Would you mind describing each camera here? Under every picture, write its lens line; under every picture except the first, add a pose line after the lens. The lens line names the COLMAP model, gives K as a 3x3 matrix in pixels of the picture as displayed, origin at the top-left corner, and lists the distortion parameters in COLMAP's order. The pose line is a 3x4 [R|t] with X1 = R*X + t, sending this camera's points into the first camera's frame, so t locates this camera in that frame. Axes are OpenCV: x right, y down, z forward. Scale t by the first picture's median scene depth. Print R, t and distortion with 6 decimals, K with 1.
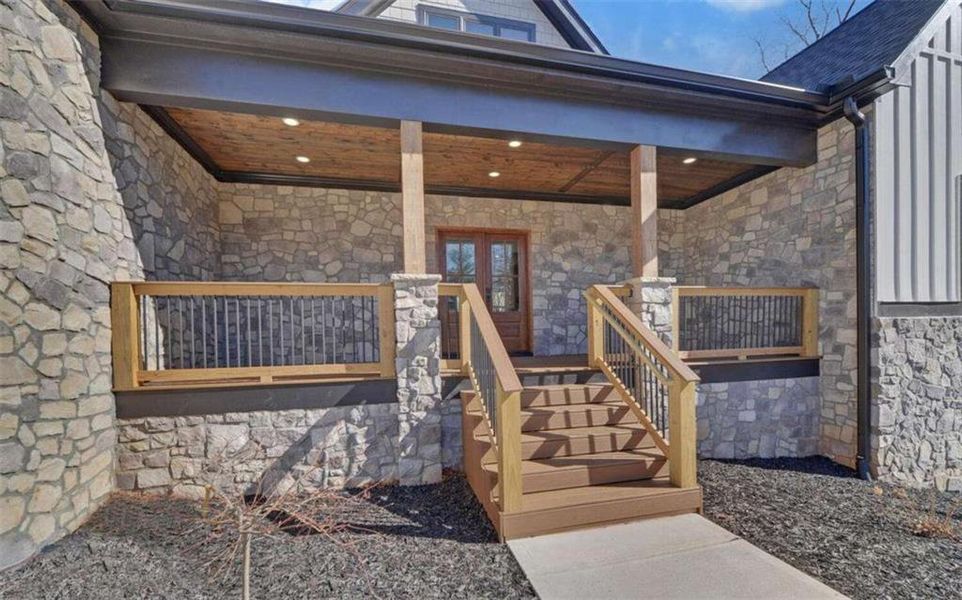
lens RADIAL K [[377.7, 0, 480.1], [0, 377.7, 336.9], [0, 0, 1]] dist [-0.000332, -0.000118]
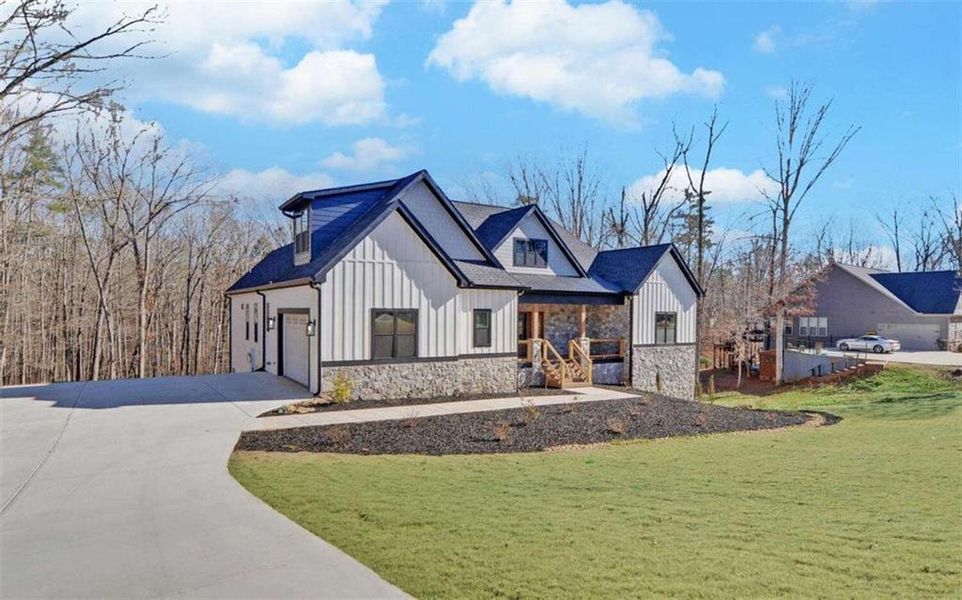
lens RADIAL K [[592.5, 0, 481.0], [0, 592.5, 300.0], [0, 0, 1]] dist [0.110110, 0.000301]
pose [[0.955477, 0.033161, 0.293198, -2.176282], [-0.031617, 0.999450, -0.010003, -0.404541], [-0.293368, 0.000288, 0.955999, -4.186767]]
